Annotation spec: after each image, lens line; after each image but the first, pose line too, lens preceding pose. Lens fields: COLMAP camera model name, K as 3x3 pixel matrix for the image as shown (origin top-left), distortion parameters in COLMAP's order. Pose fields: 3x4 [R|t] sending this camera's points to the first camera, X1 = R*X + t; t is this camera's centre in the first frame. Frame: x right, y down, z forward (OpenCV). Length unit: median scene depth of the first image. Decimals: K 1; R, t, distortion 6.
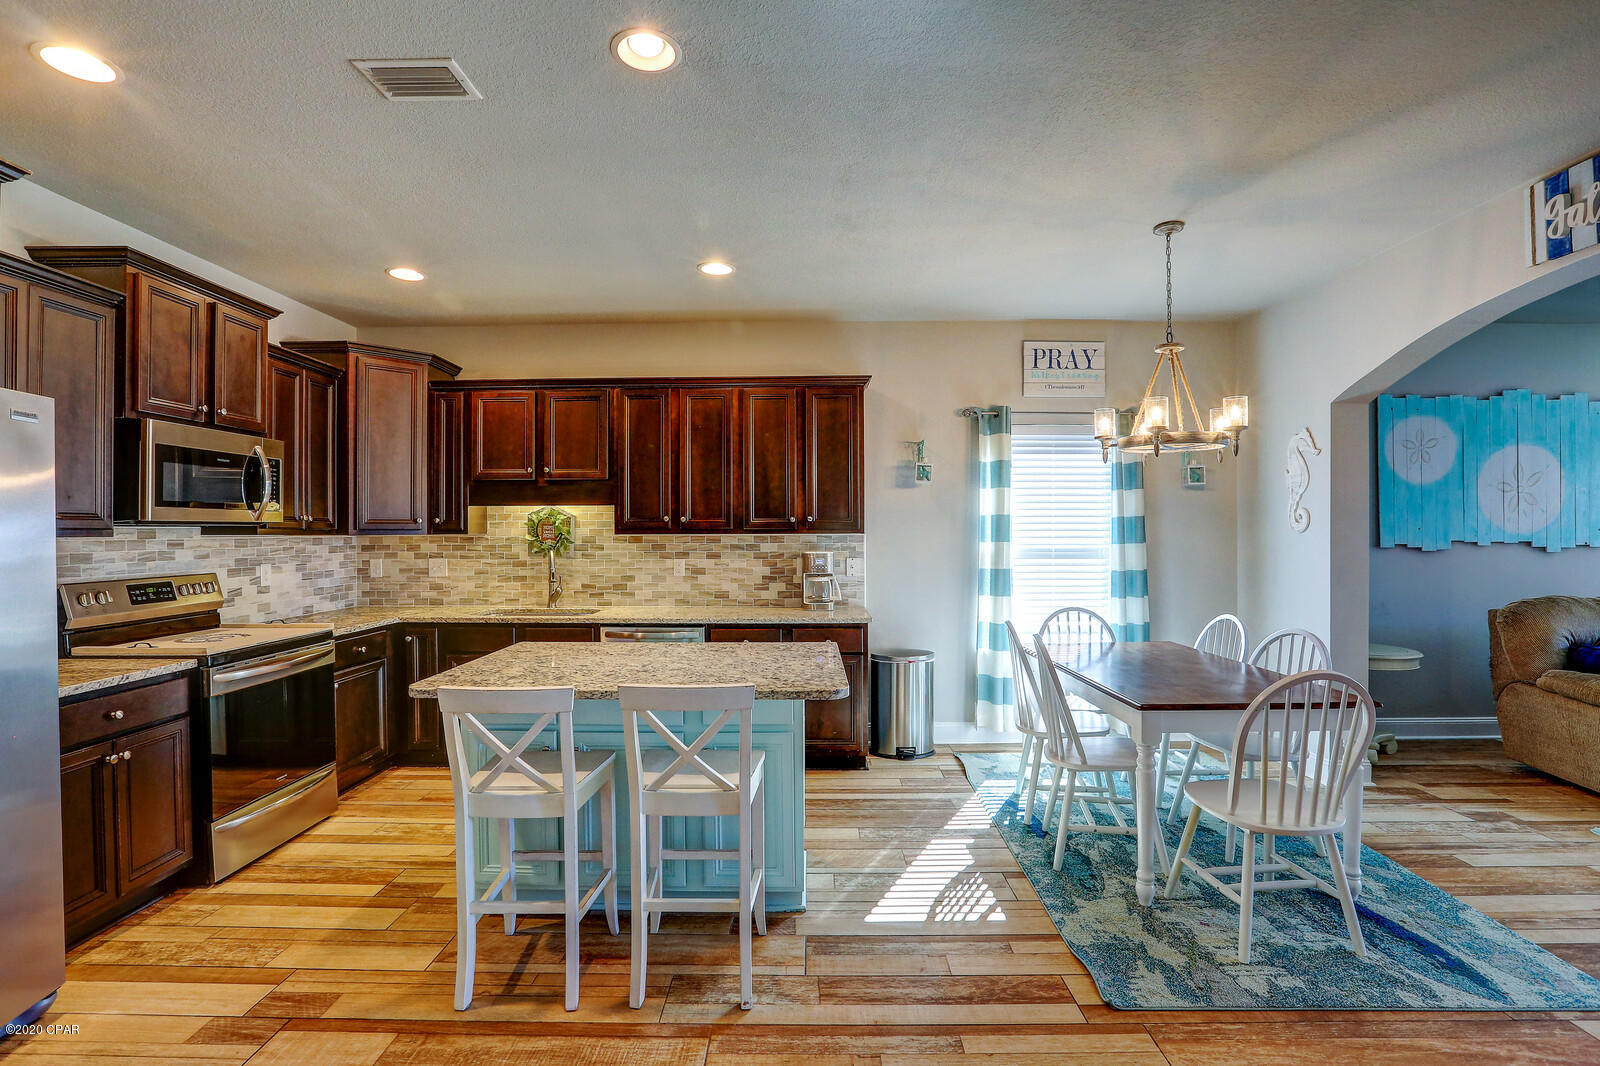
lens RADIAL K [[731.9, 0, 789.4], [0, 731.9, 531.5], [0, 0, 1]] dist [-0.052386, 0.021370]
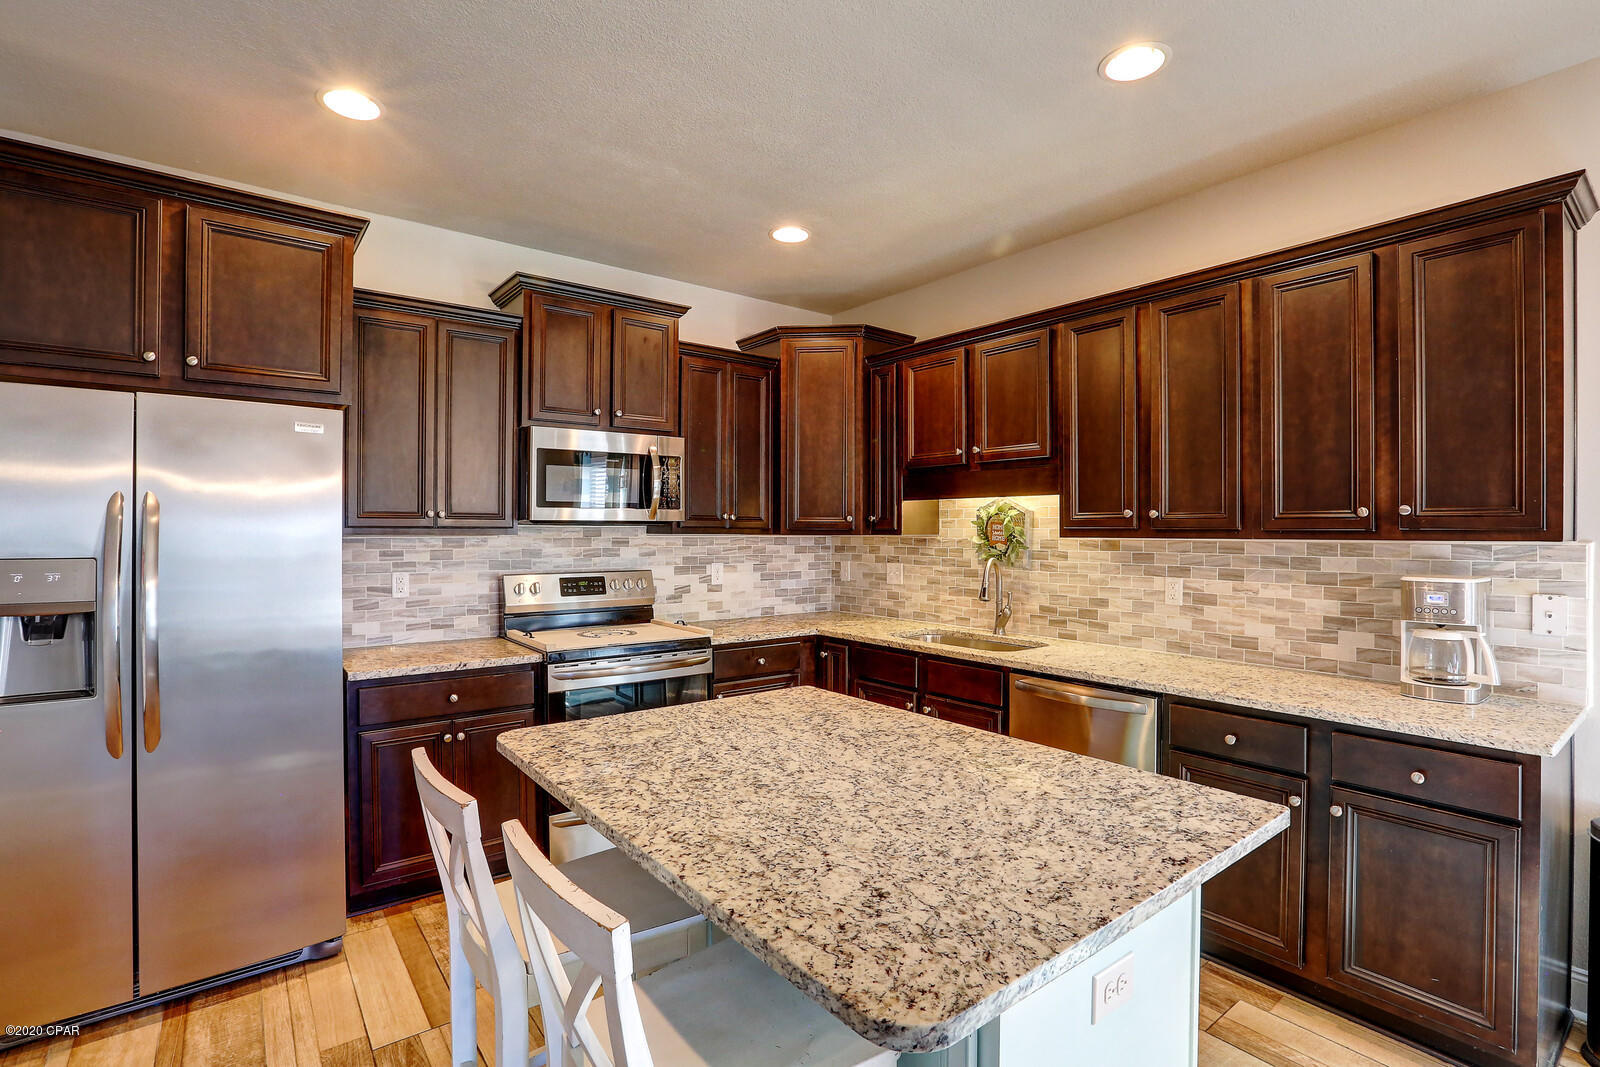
lens RADIAL K [[752.6, 0, 800.0], [0, 752.6, 533.5], [0, 0, 1]] dist [-0.054990, 0.020973]
pose [[0.633826, 0.007263, -0.773442, 0.146012], [-0.005592, 0.999973, 0.004807, -0.001613], [0.773455, 0.001278, 0.633849, 0.370724]]
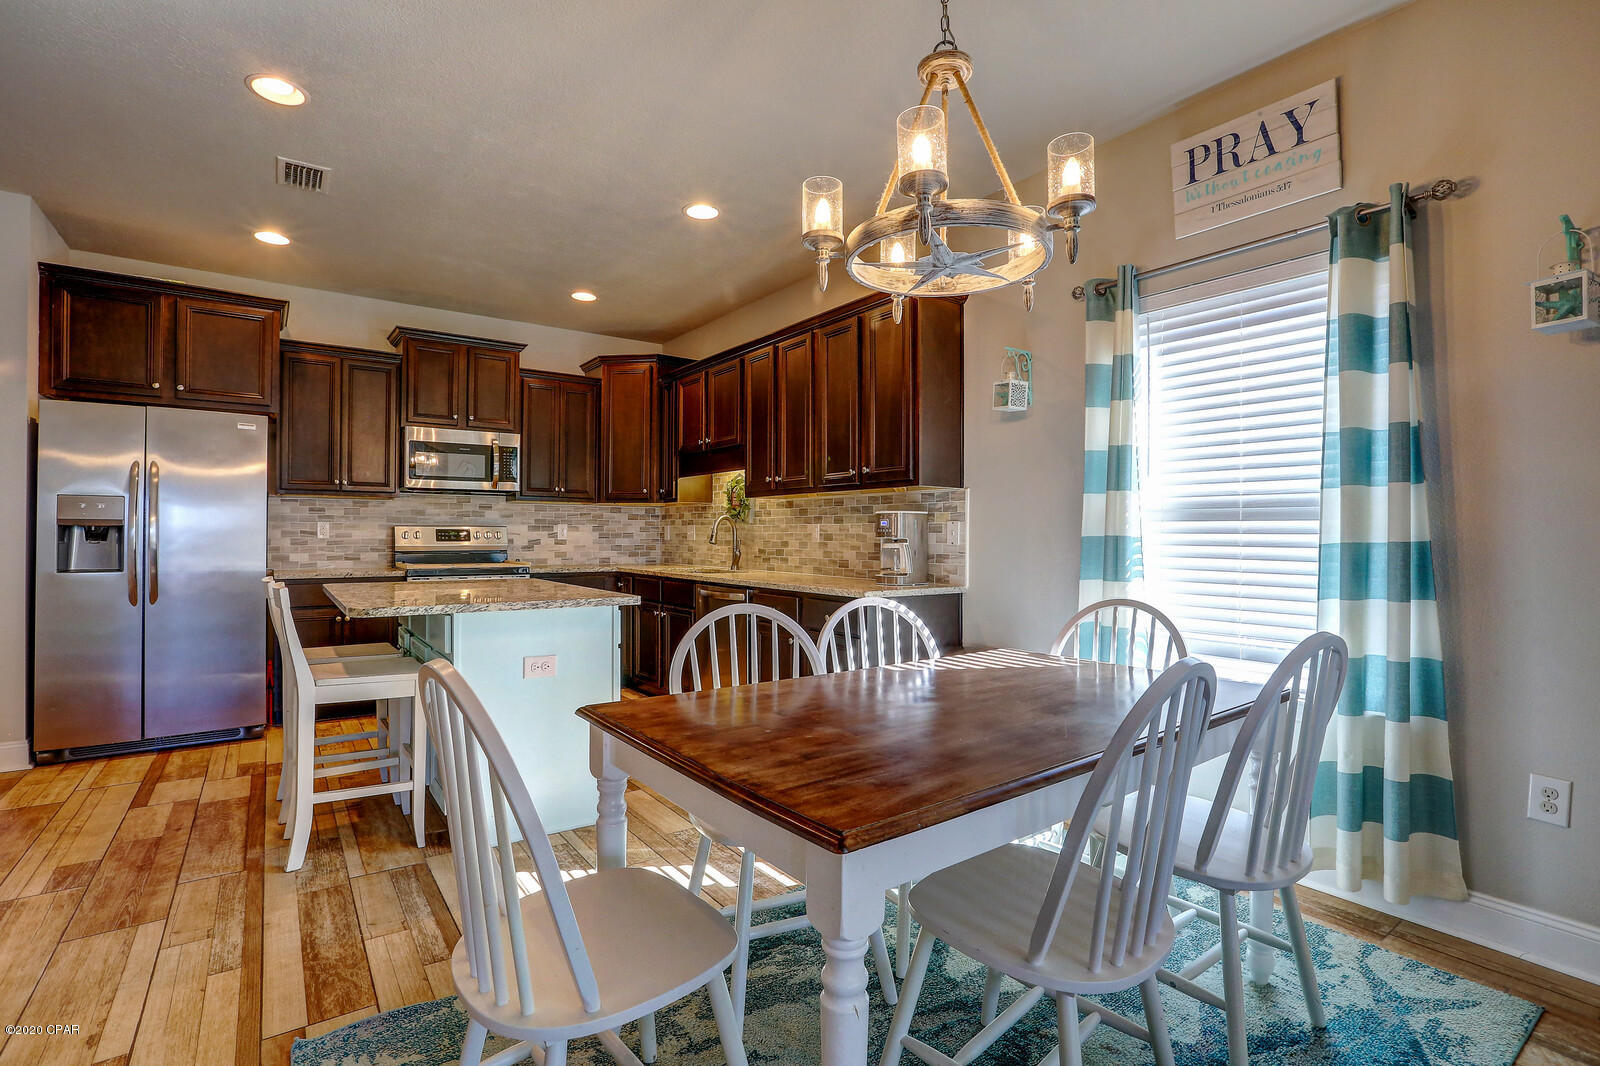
lens RADIAL K [[731.9, 0, 789.4], [0, 731.9, 531.5], [0, 0, 1]] dist [-0.052386, 0.021370]
pose [[0.609508, 0.004737, -0.792765, 0.608179], [-0.007501, 0.999972, 0.000208, 0.050120], [0.792744, 0.005820, 0.609527, 0.425209]]
